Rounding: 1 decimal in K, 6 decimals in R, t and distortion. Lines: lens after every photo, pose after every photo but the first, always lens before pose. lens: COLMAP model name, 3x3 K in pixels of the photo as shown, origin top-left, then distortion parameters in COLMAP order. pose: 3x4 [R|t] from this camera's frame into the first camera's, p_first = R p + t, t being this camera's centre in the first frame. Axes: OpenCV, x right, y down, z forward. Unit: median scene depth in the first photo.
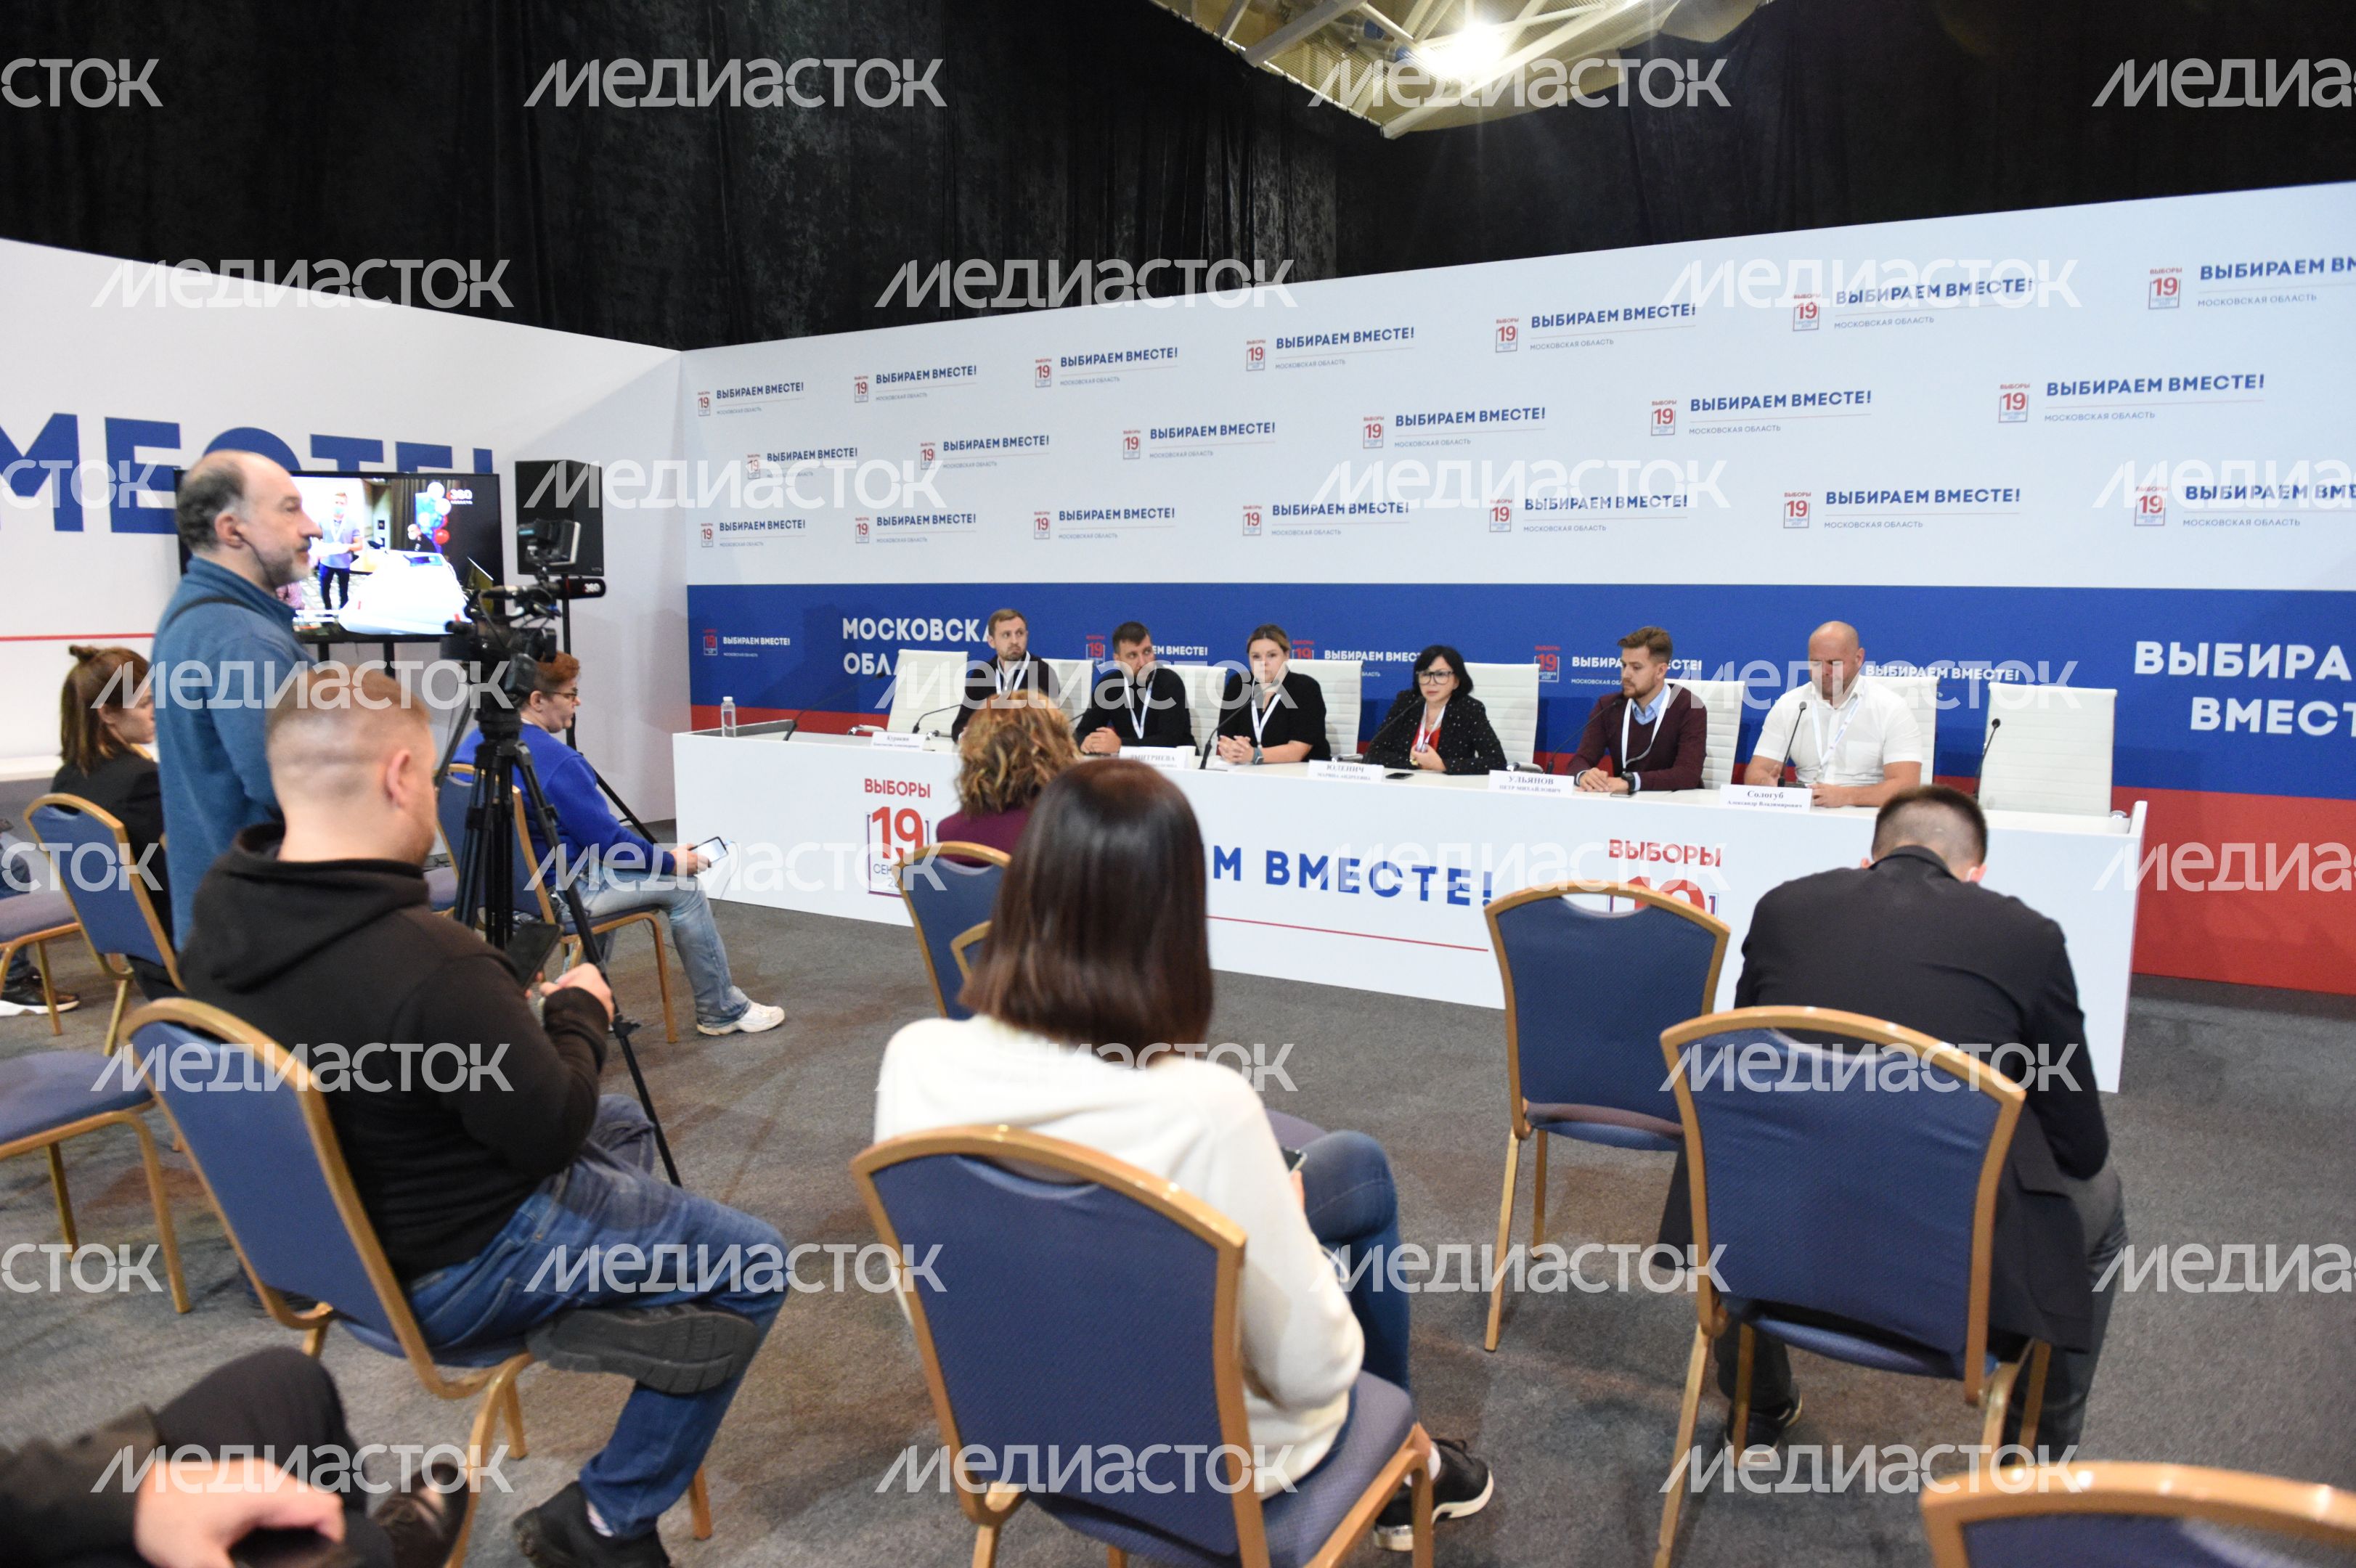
lens RADIAL K [[1592.0, 0, 1178.0], [0, 1592.0, 784.0], [0, 0, 1]] dist [-0.043834, 0.000340]
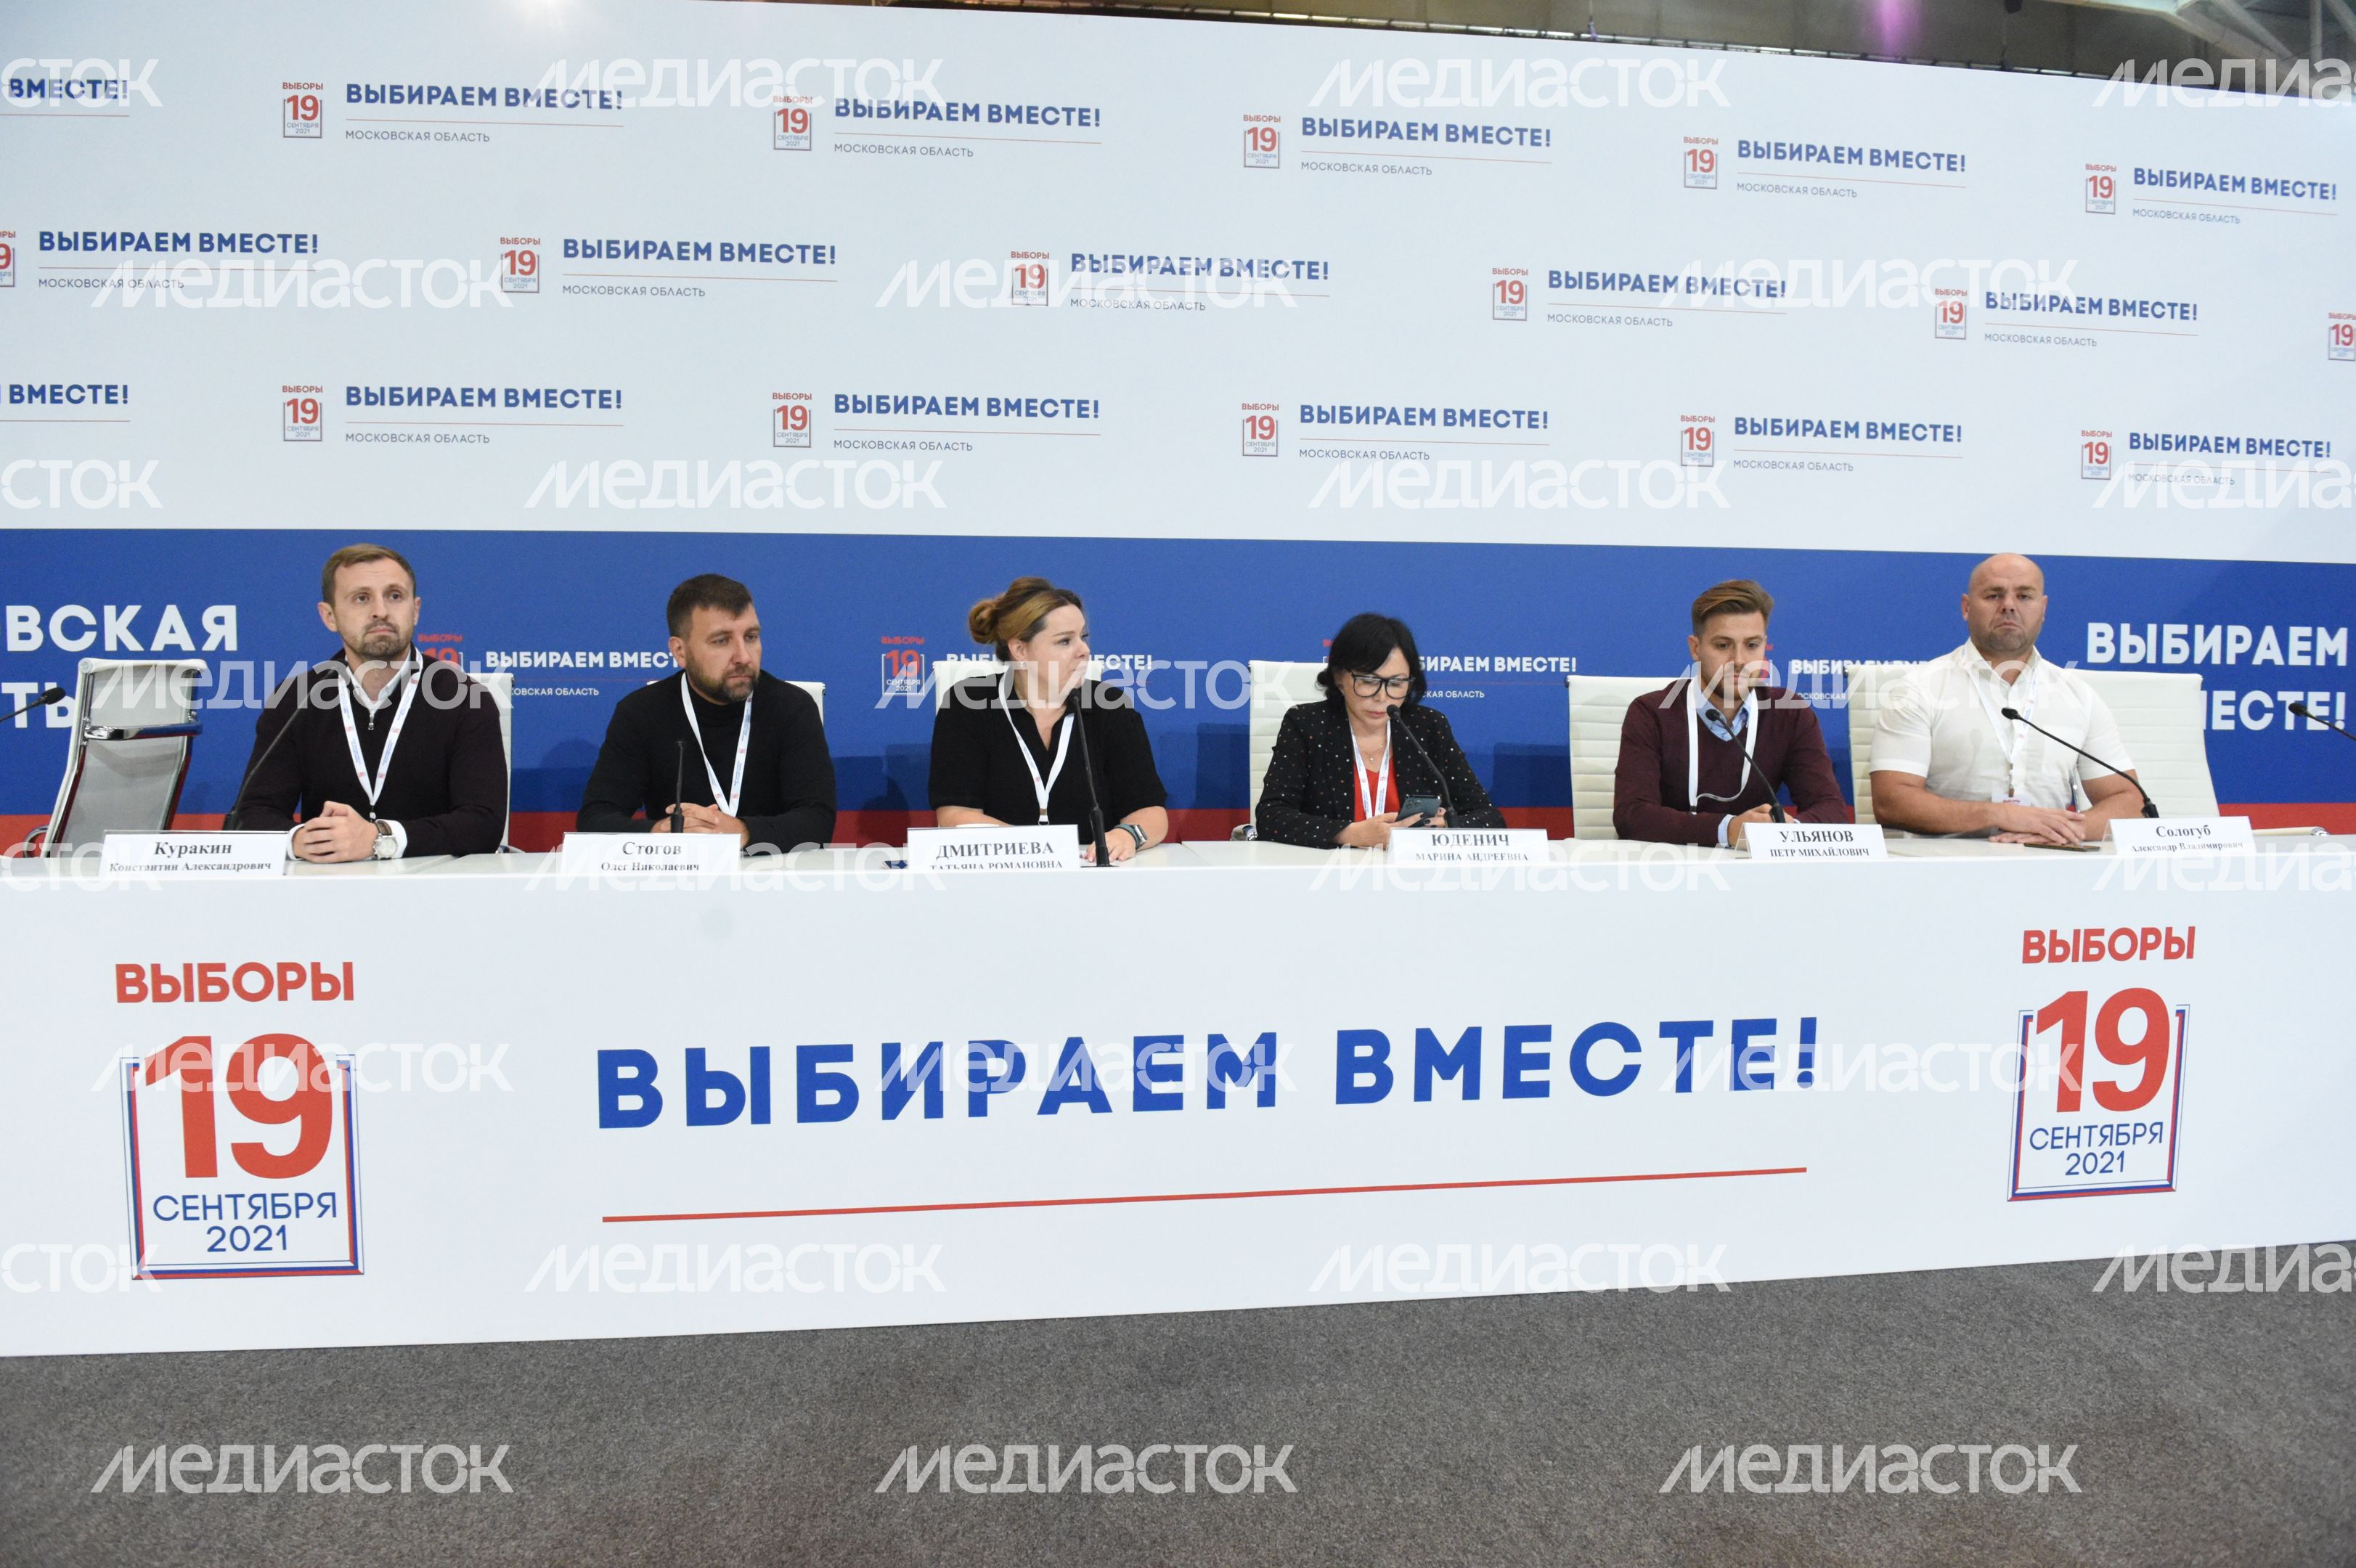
lens RADIAL K [[1592.0, 0, 1178.0], [0, 1592.0, 784.0], [0, 0, 1]] dist [-0.043834, 0.000340]
pose [[0.786638, -0.037292, 0.616287, -0.259806], [0.074013, 0.996672, -0.034161, -0.016249], [-0.612962, 0.072486, 0.786781, 0.679770]]
